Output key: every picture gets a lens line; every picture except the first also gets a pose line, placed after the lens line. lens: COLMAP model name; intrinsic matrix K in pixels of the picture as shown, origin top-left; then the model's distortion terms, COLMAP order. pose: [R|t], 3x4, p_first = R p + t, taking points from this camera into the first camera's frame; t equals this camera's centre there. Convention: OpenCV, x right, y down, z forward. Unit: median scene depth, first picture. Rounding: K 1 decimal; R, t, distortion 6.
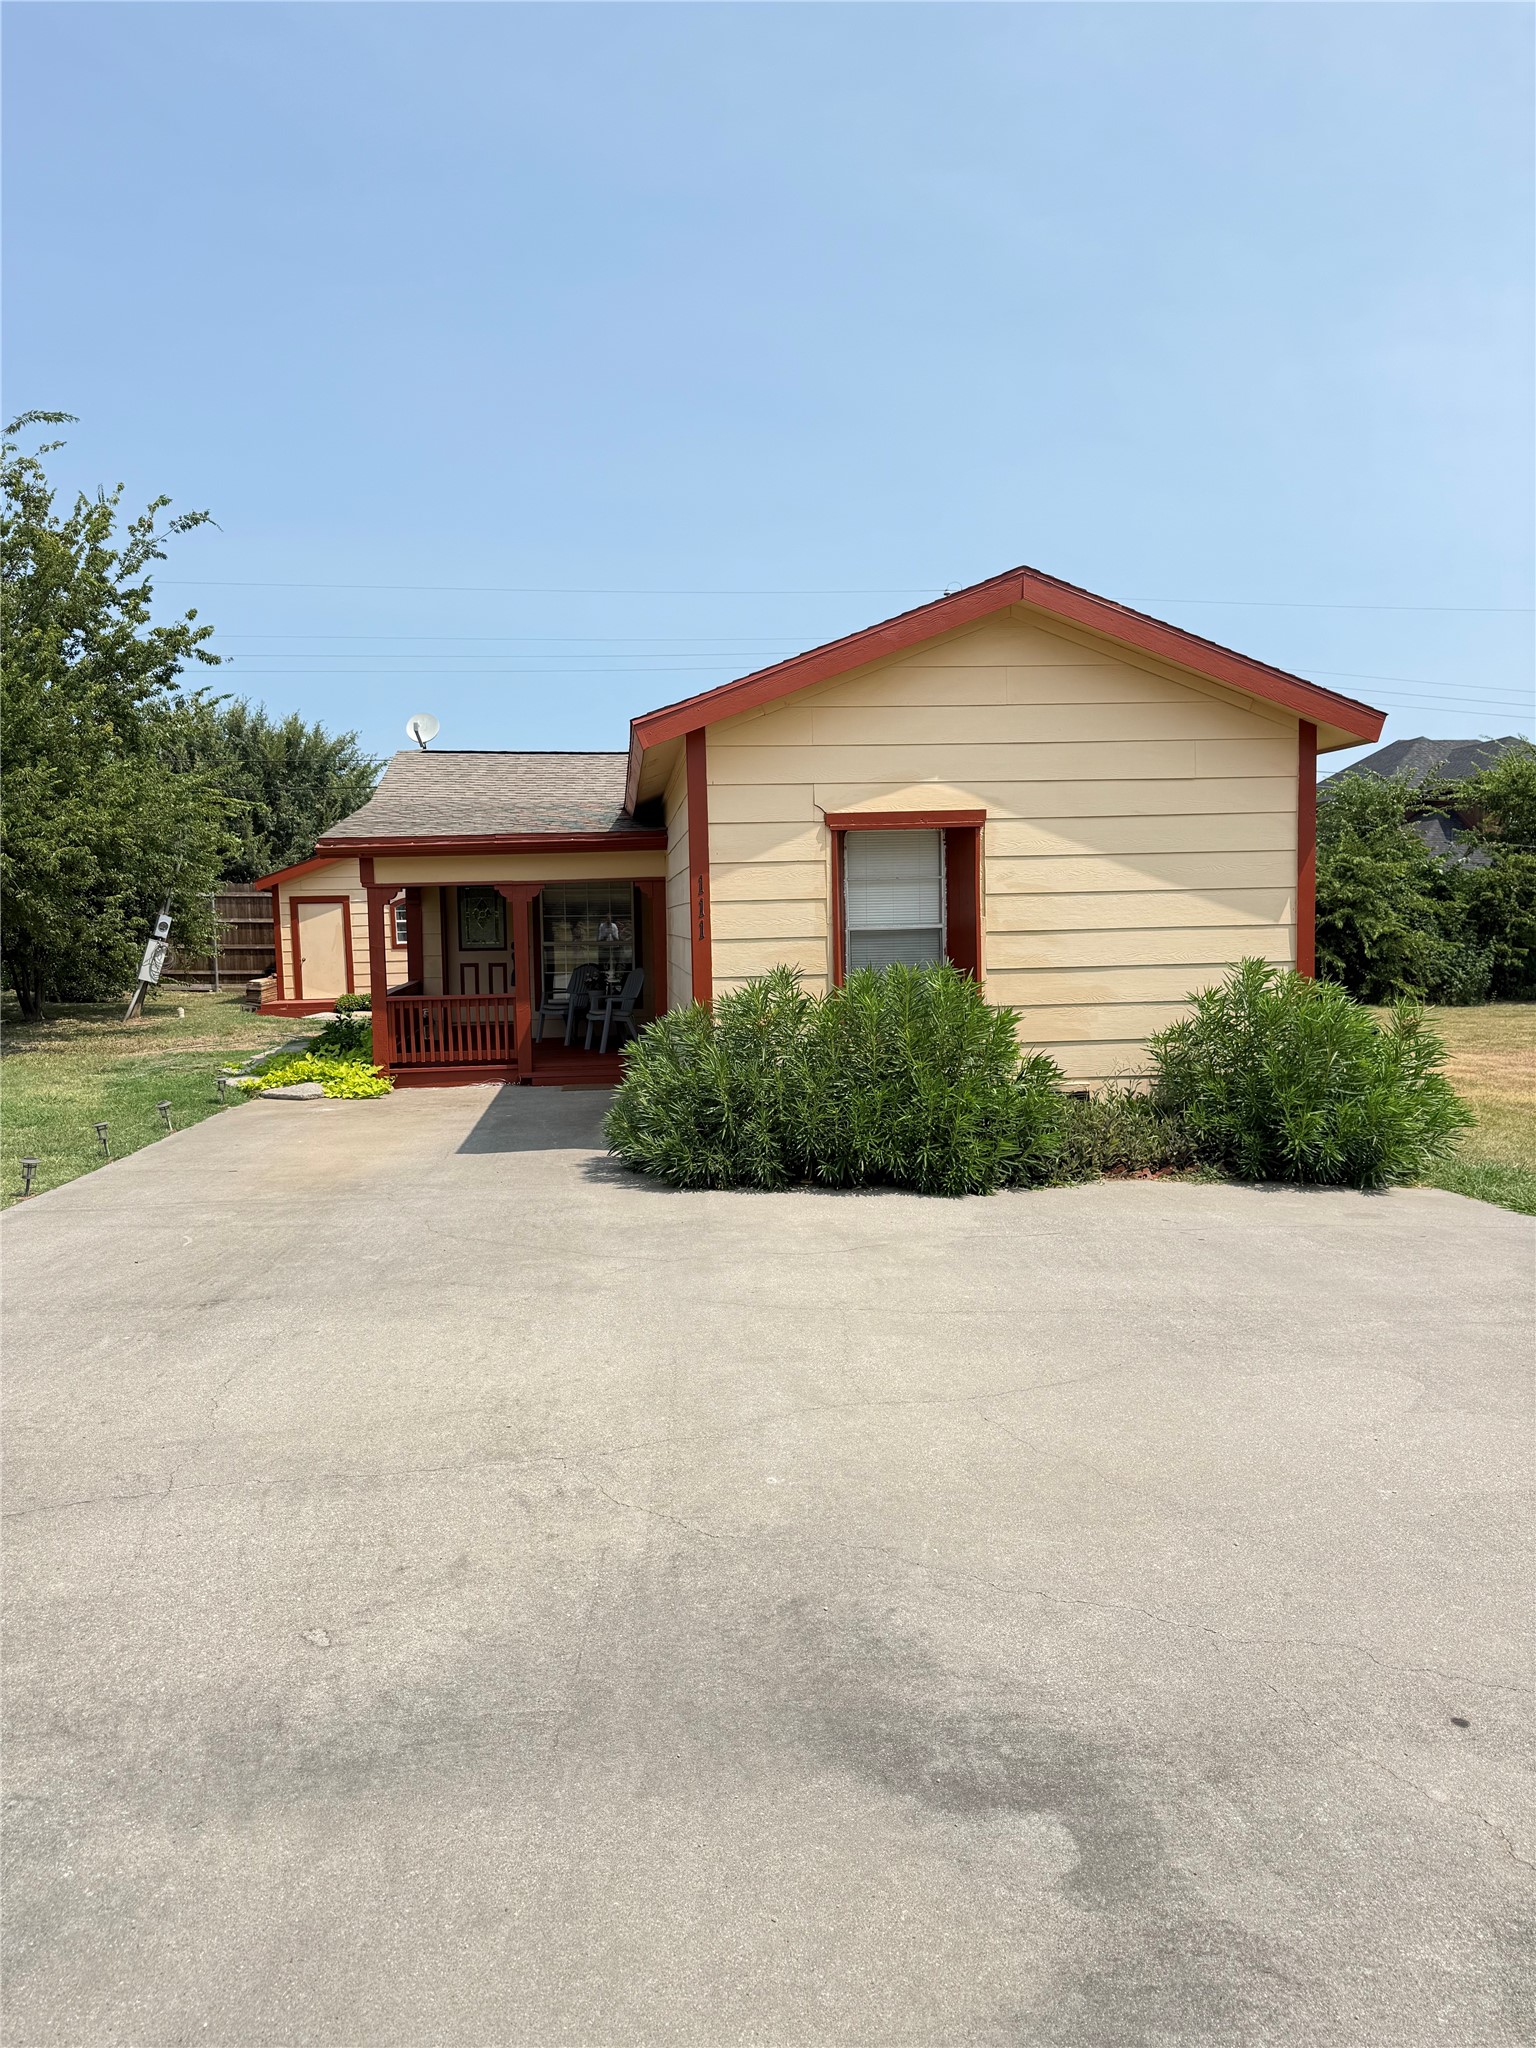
lens RADIAL K [[1472.8, 0, 774.1], [0, 1472.8, 1012.6], [0, 0, 1]] dist [0.211928, -0.457658]
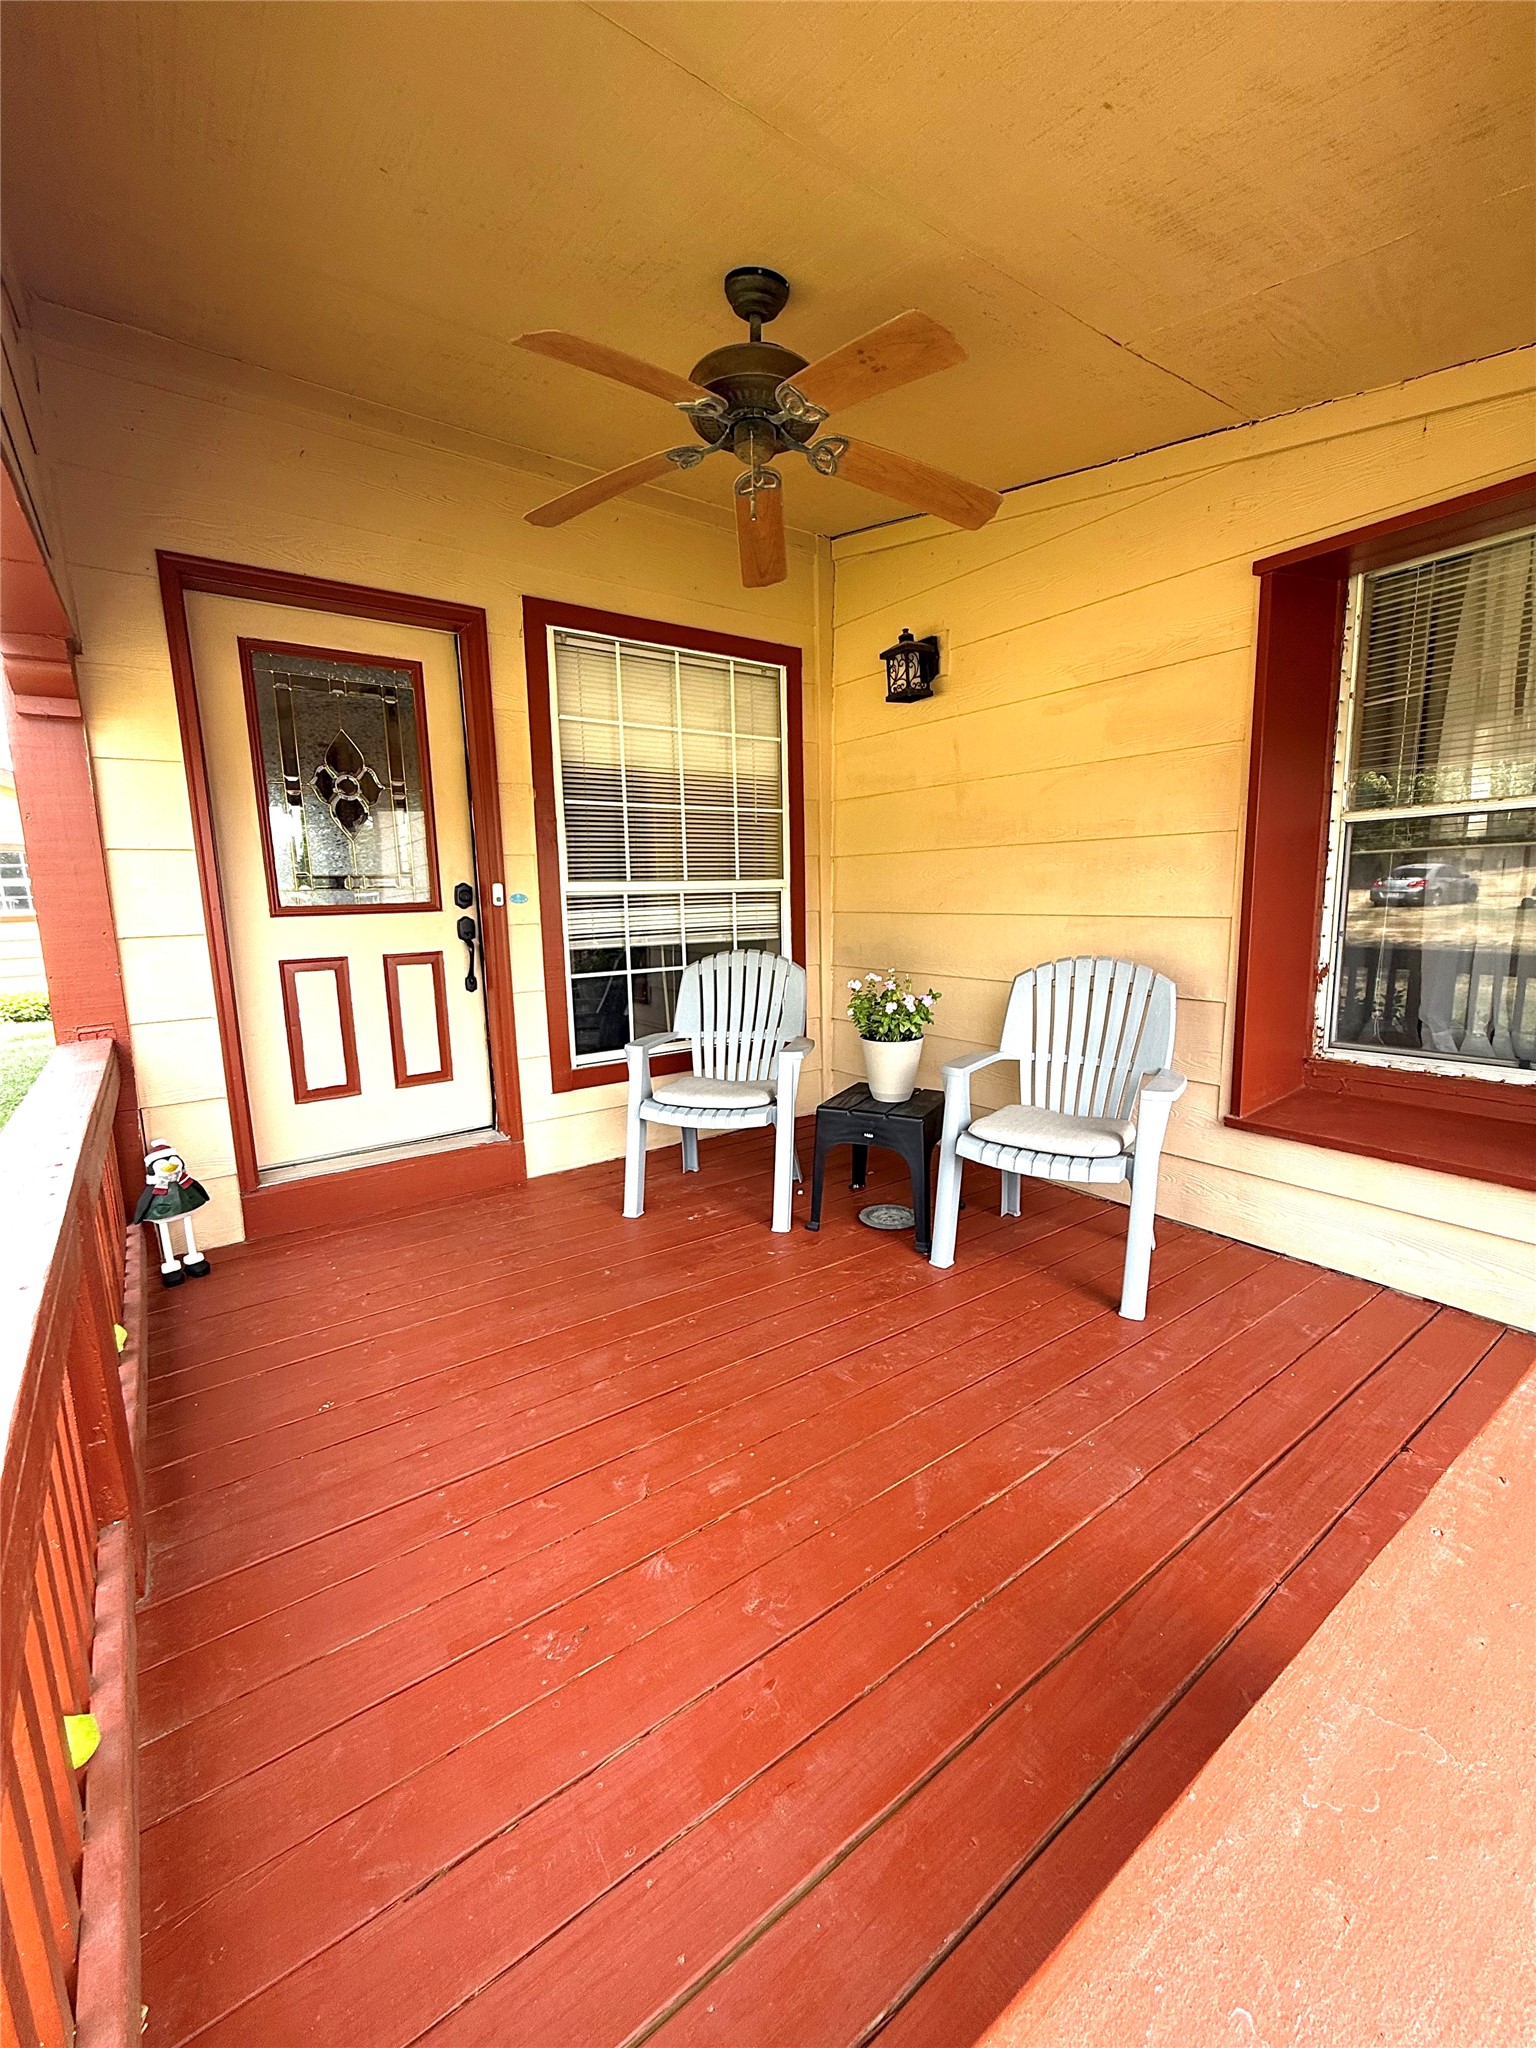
lens RADIAL K [[843.9, 0, 769.1], [0, 843.9, 1023.3], [0, 0, 1]] dist [-0.001448, 0.000641]
pose [[0.866453, -0.080981, 0.492647, -0.348084], [0.040453, 0.994901, 0.092393, -0.053249], [-0.497617, -0.060125, 0.865311, 1.347453]]
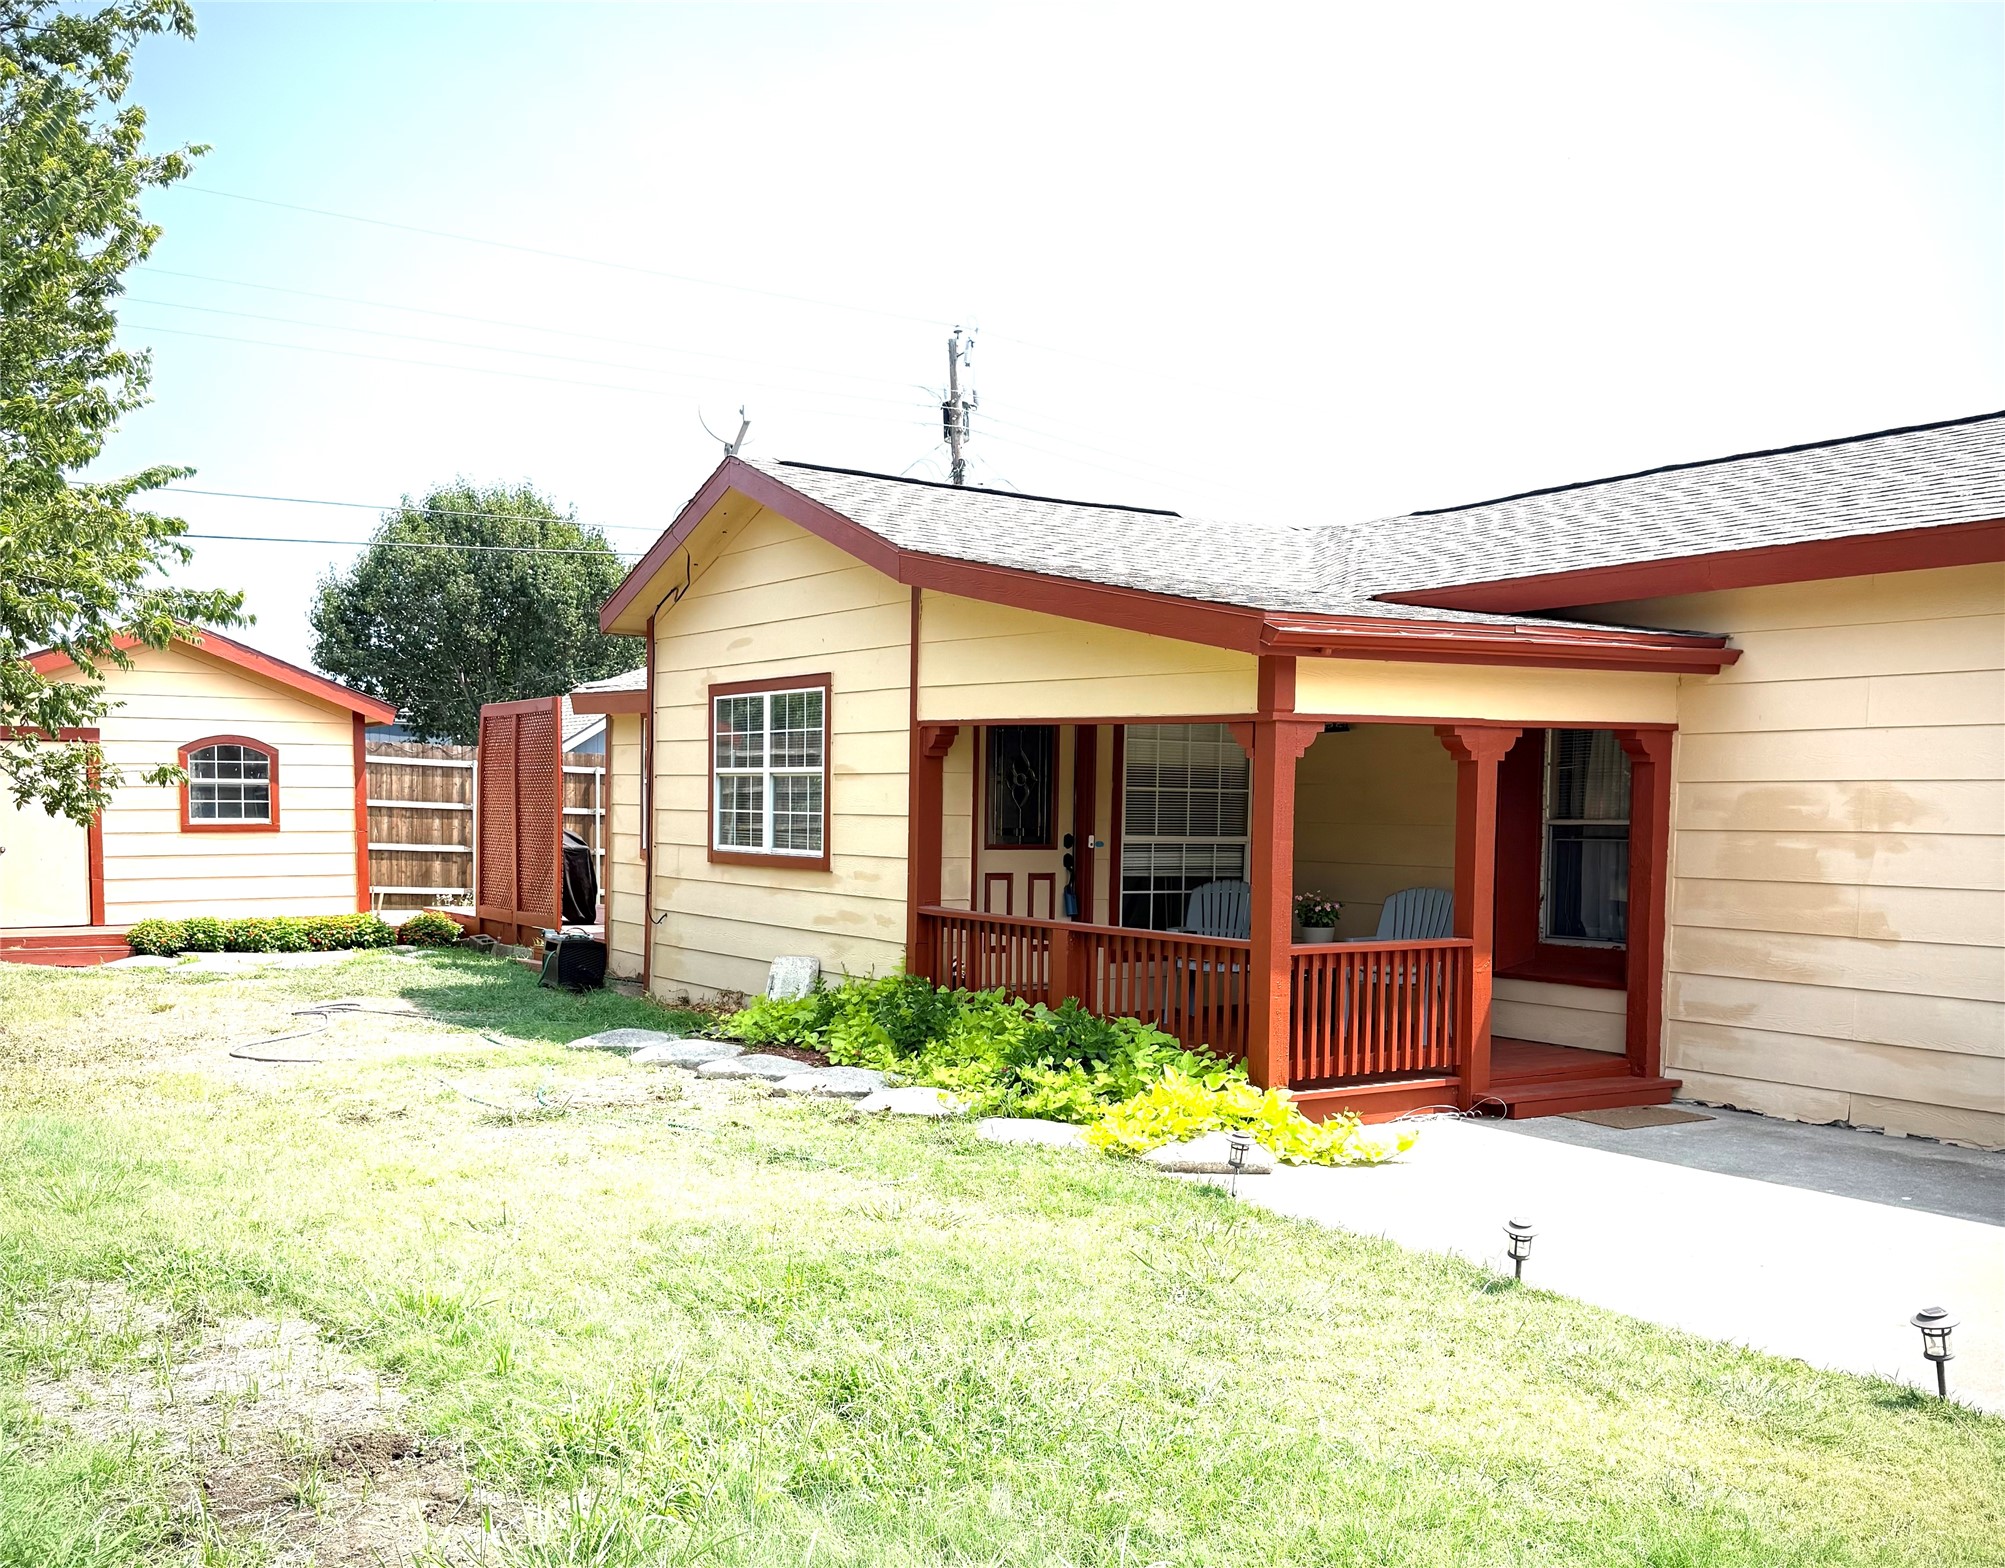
lens RADIAL K [[1888.9, 0, 1003.4], [0, 1888.9, 917.3], [0, 0, 1]] dist [0.195685, -0.437210]
pose [[0.879199, 0.004760, 0.476432, -0.865997], [-0.001171, 0.999969, -0.007830, -0.020128], [-0.476454, 0.006326, 0.879177, 0.681136]]
